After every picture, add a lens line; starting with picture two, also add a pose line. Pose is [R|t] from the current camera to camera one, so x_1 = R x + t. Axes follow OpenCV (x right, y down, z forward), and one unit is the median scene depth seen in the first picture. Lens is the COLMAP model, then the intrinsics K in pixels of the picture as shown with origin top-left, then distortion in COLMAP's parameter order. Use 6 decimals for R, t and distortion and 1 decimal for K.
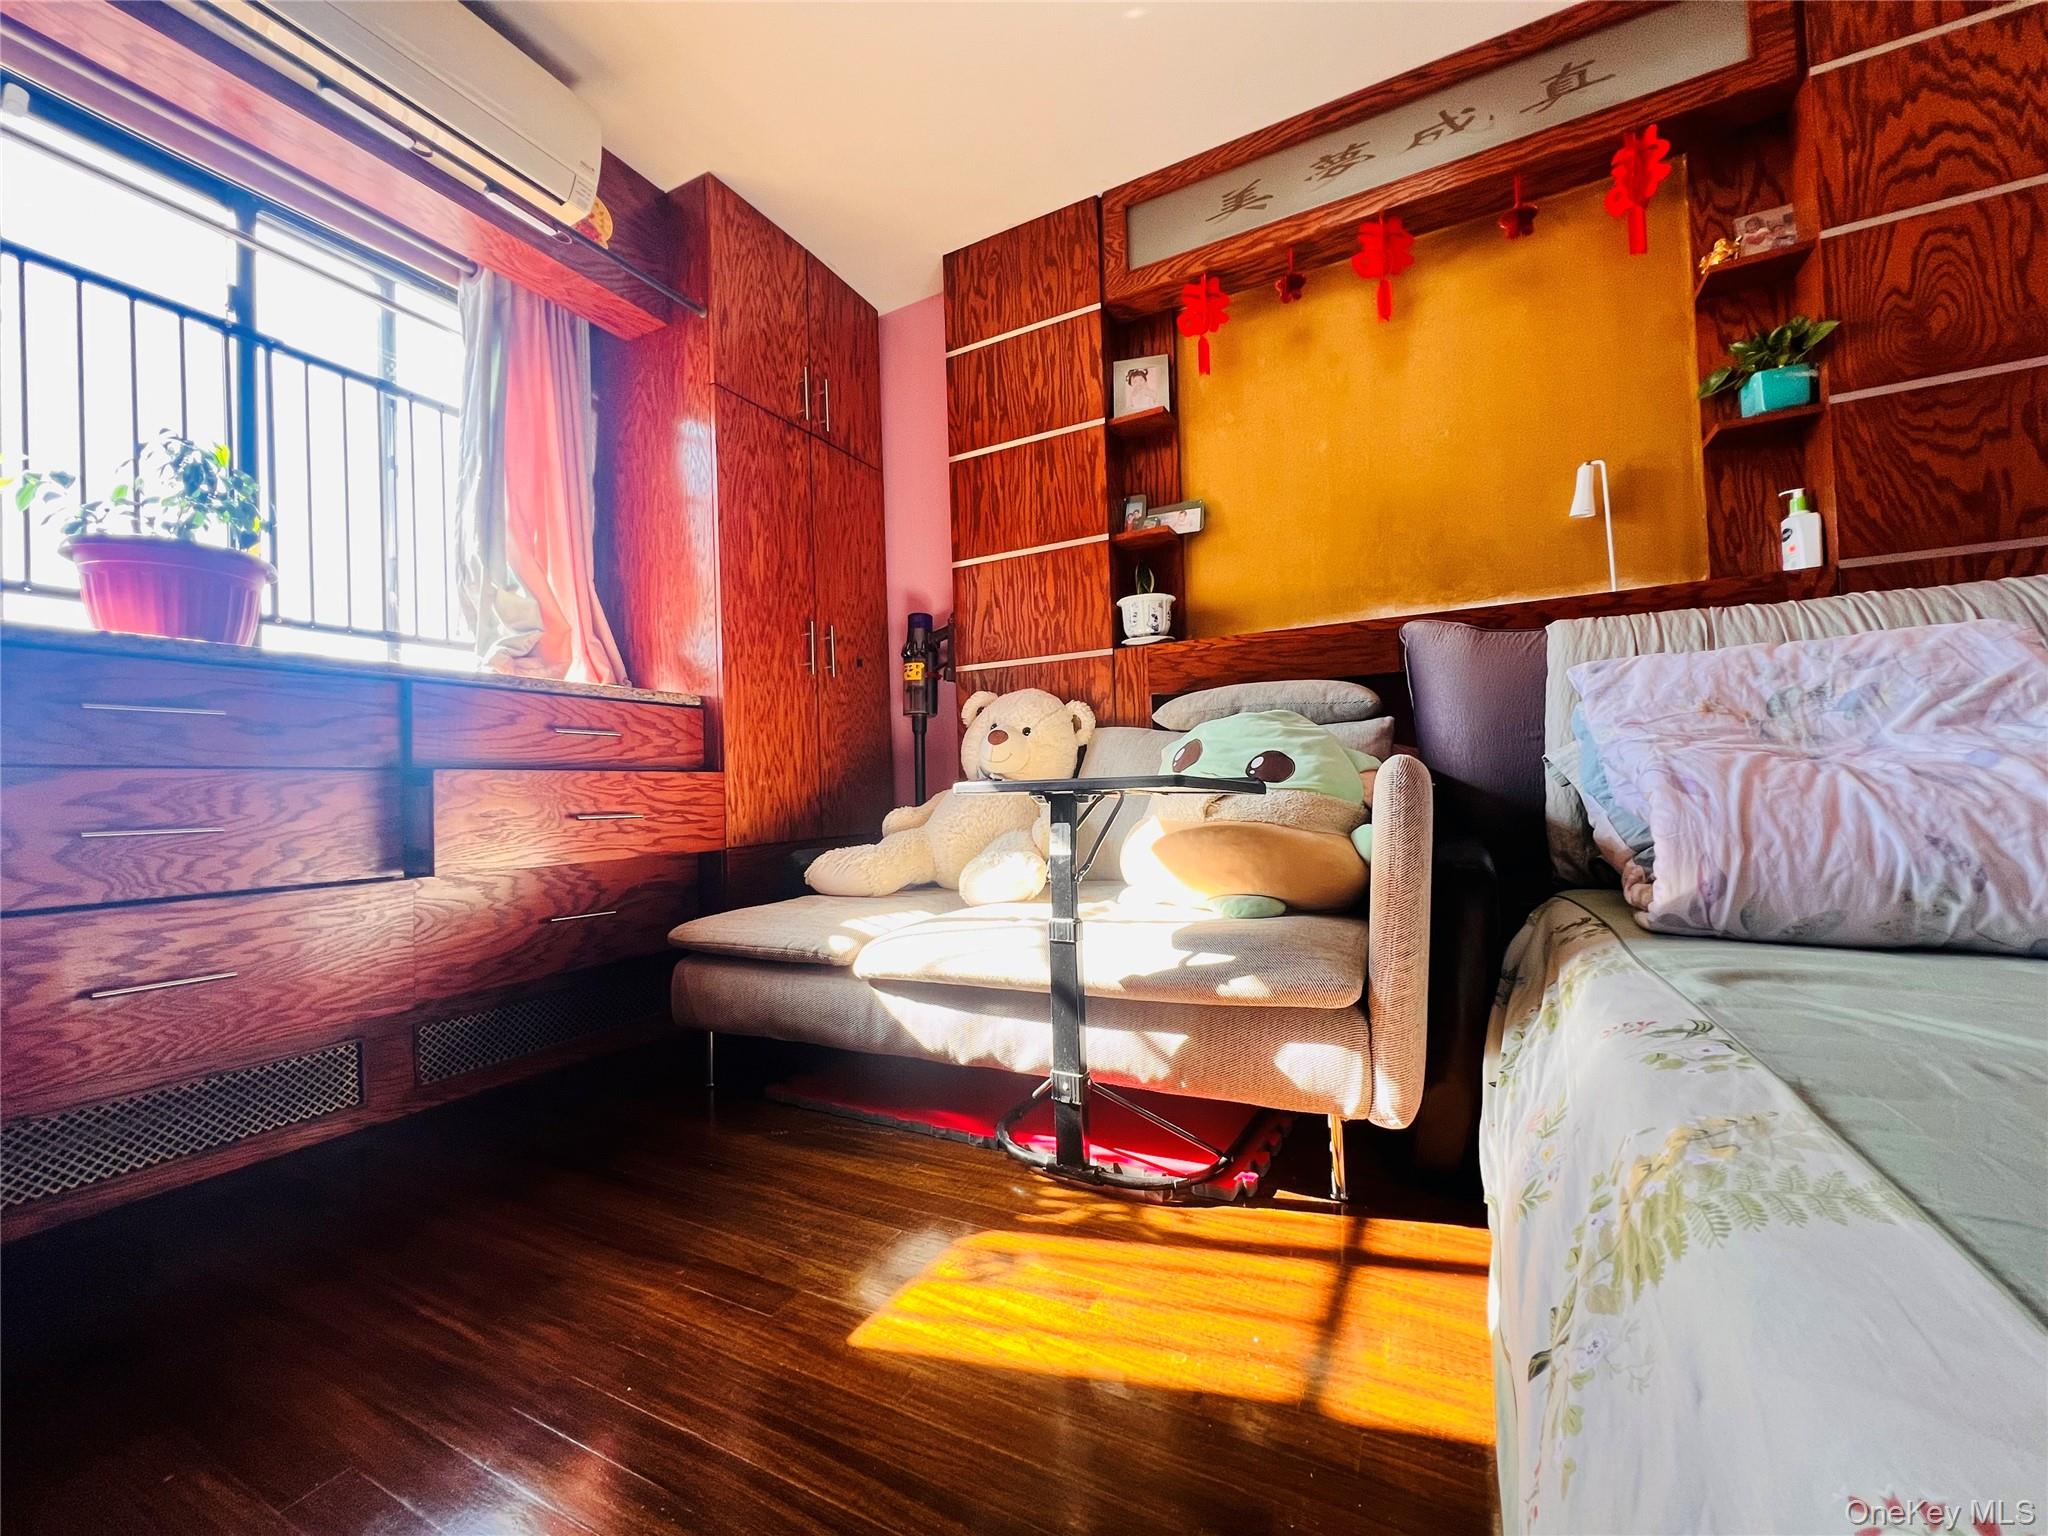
lens RADIAL K [[805.4, 0, 1022.2], [0, 805.4, 761.2], [0, 0, 1]] dist [-0.001844, 0.000181]
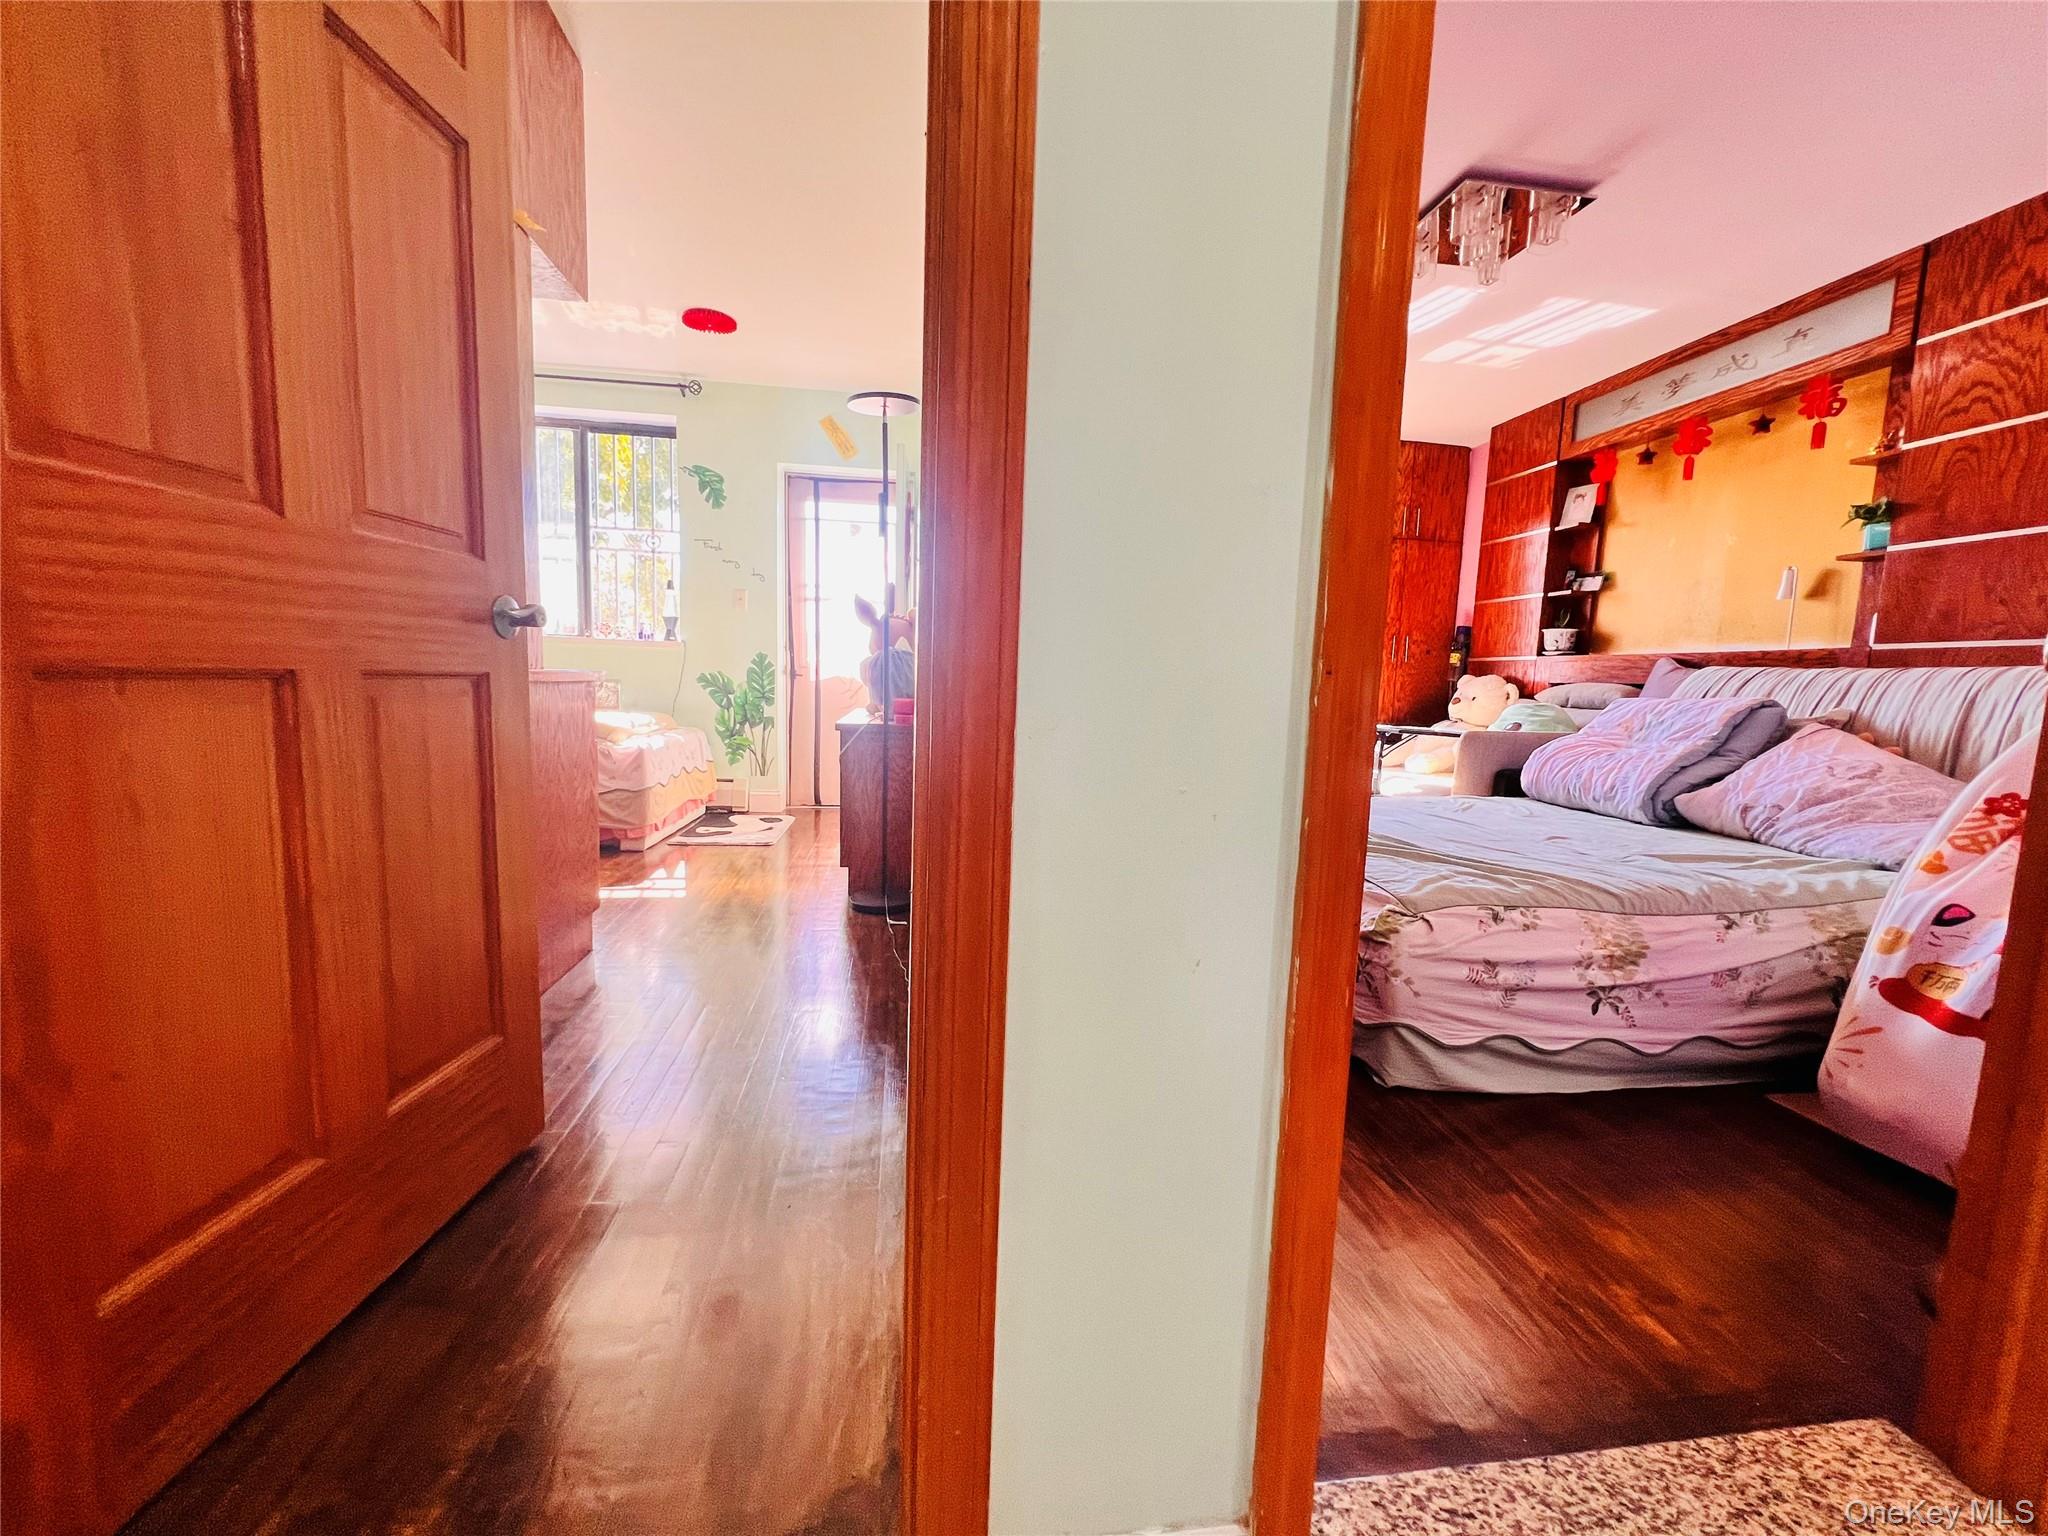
lens RADIAL K [[805.4, 0, 1025.4], [0, 805.4, 766.9], [0, 0, 1]] dist [-0.001844, 0.000181]
pose [[0.577449, 0.141864, -0.804007, 1.337269], [-0.032298, 0.987986, 0.151130, -0.183072], [0.815787, -0.061302, 0.575094, -1.457413]]
